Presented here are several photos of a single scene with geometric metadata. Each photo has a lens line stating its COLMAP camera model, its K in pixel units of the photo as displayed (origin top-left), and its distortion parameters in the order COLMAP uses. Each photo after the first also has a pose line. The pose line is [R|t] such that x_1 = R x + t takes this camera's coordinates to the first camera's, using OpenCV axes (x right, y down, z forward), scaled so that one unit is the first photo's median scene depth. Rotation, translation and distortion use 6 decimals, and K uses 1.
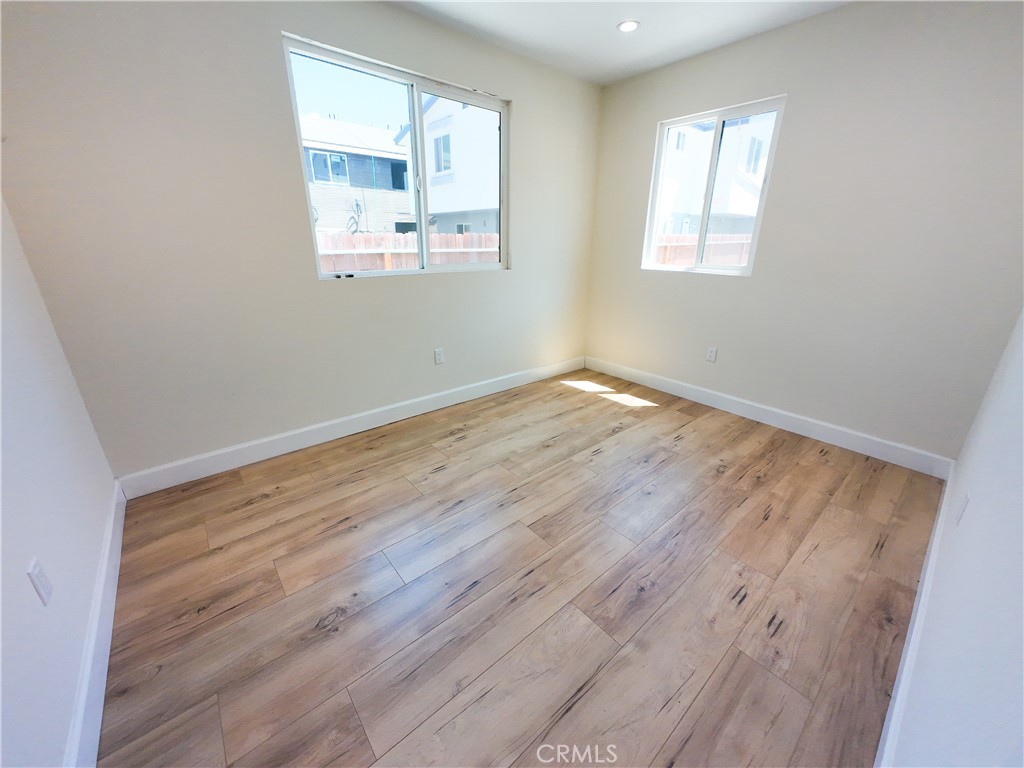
lens RADIAL K [[394.6, 0, 513.4], [0, 394.6, 379.8], [0, 0, 1]] dist [-0.003883, 0.000974]
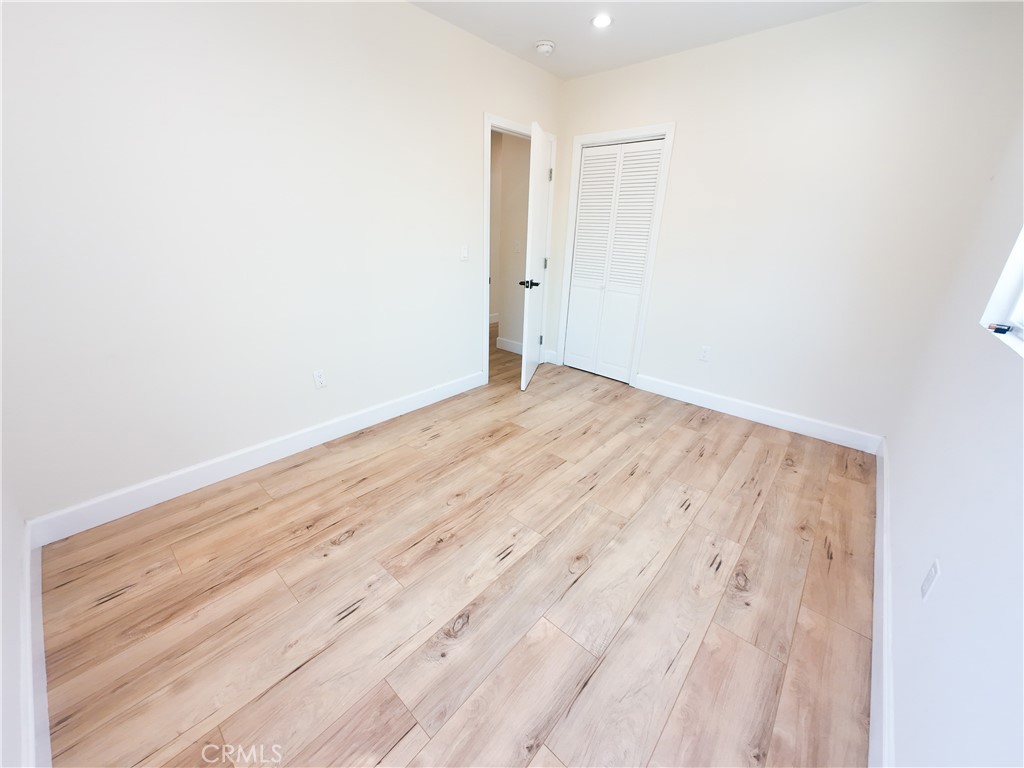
lens RADIAL K [[394.6, 0, 513.4], [0, 394.6, 379.8], [0, 0, 1]] dist [-0.003883, 0.000974]
pose [[-0.988684, 0.017214, -0.149020, 0.339523], [-0.084292, 0.757988, 0.646800, -0.557838], [0.124089, 0.652042, -0.747959, 1.519791]]
